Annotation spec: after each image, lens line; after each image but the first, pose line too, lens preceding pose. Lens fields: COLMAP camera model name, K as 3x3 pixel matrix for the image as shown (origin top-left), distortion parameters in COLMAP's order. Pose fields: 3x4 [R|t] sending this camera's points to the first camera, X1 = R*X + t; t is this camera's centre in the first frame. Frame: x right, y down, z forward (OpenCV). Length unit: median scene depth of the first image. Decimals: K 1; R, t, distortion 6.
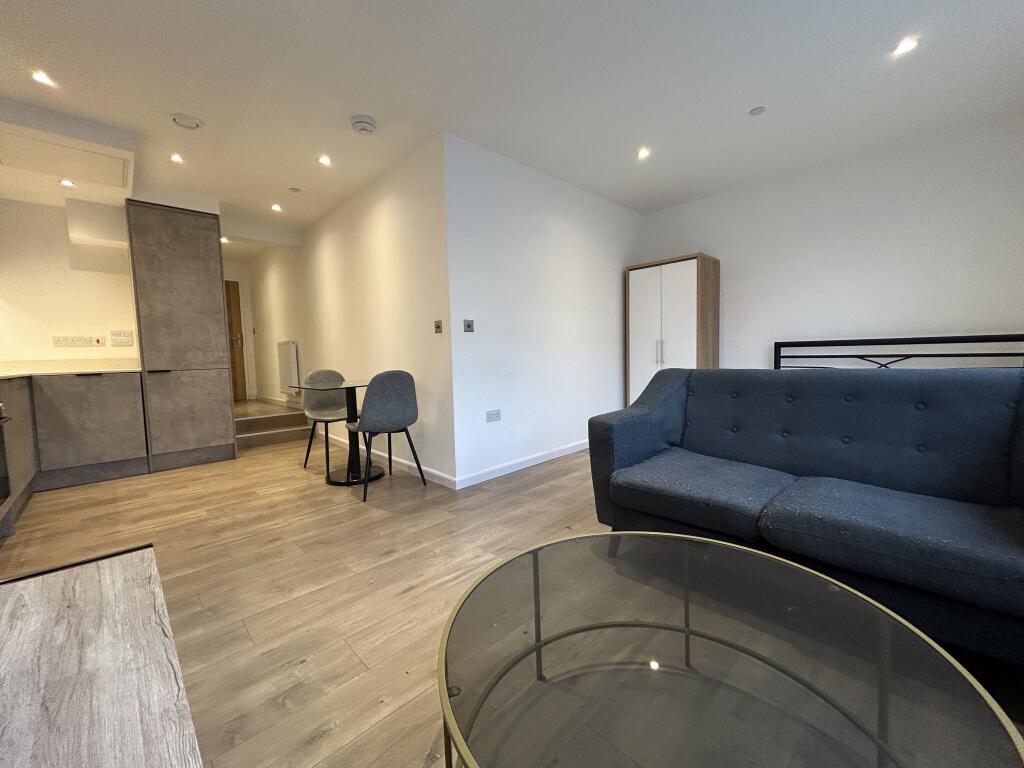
lens RADIAL K [[410.5, 0, 512.7], [0, 410.5, 381.8], [0, 0, 1]] dist [0.000097, 0.000368]
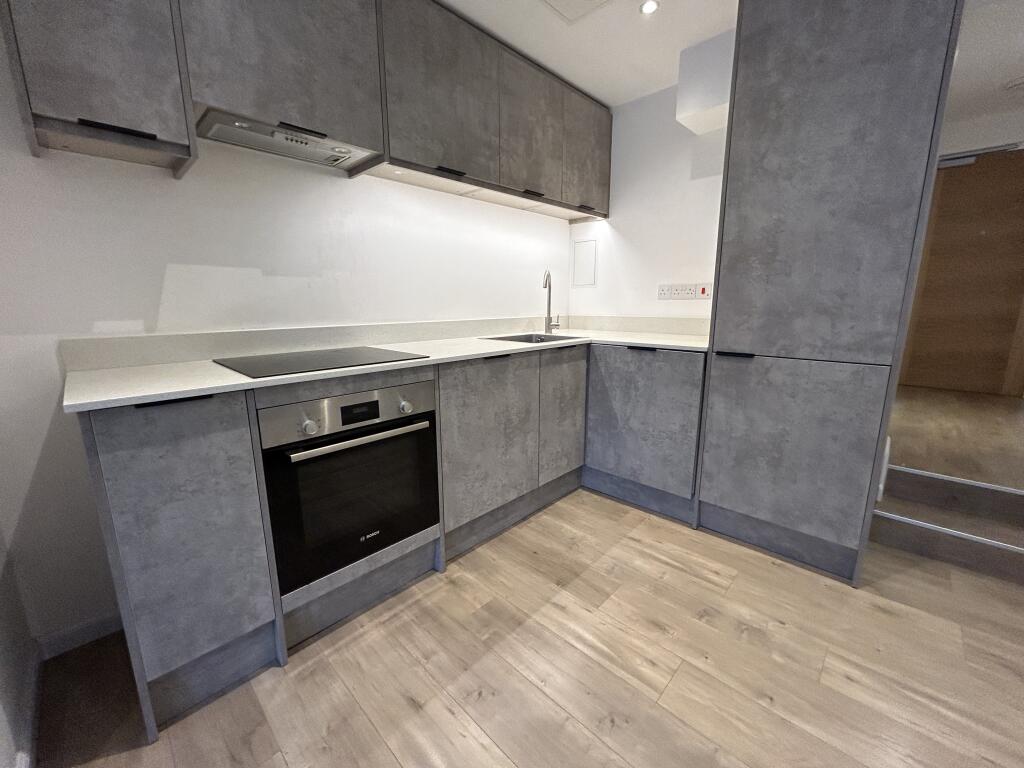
lens RADIAL K [[410.5, 0, 514.3], [0, 410.5, 382.3], [0, 0, 1]] dist [0.000097, 0.000368]
pose [[0.036653, 0.224502, -0.973784, -0.374028], [-0.063828, 0.972975, 0.221913, -0.085667], [0.997288, 0.054021, 0.049992, 0.705289]]
